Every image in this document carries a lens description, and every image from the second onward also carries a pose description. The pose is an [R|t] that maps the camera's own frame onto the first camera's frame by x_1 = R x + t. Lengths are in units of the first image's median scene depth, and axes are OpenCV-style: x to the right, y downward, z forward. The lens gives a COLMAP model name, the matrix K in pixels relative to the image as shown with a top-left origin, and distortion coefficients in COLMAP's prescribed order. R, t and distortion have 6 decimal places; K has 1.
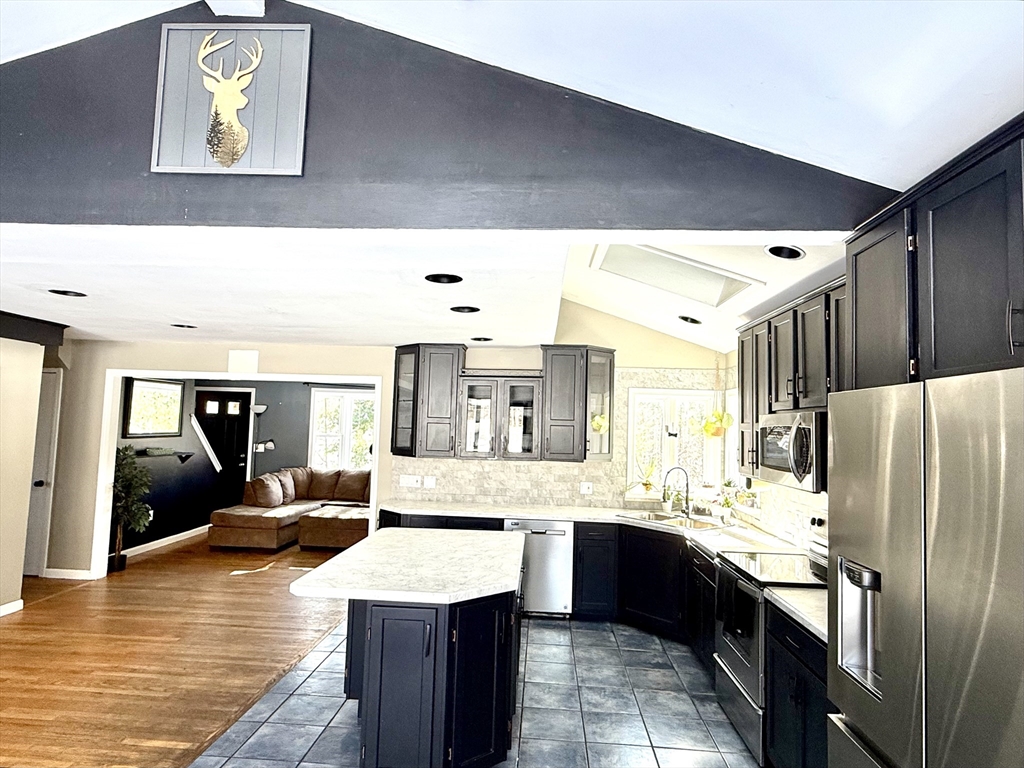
lens RADIAL K [[596.8, 0, 512.0], [0, 596.8, 384.0], [0, 0, 1]] dist [0.000103, 0.000290]
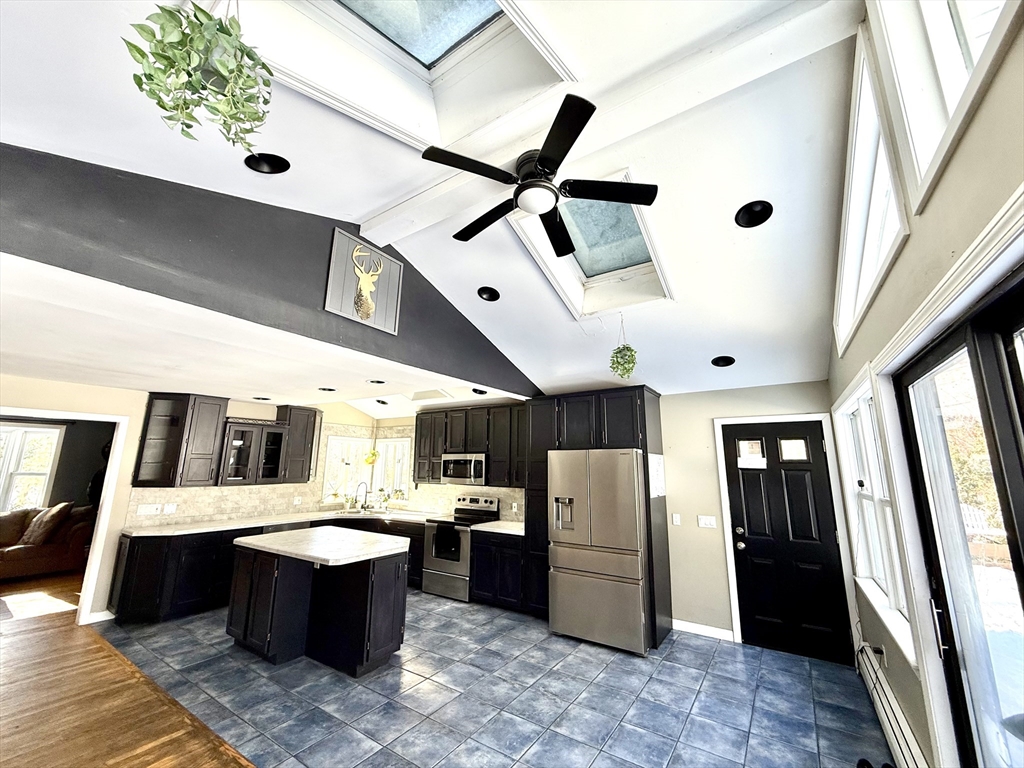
lens RADIAL K [[403.7, 0, 512.0], [0, 403.7, 384.0], [0, 0, 1]] dist [0.000239, 0.000115]
pose [[0.504125, 0.146507, 0.851113, -0.531719], [-0.056670, 0.988994, -0.136675, -0.011034], [-0.861769, 0.020669, 0.506879, -0.006820]]
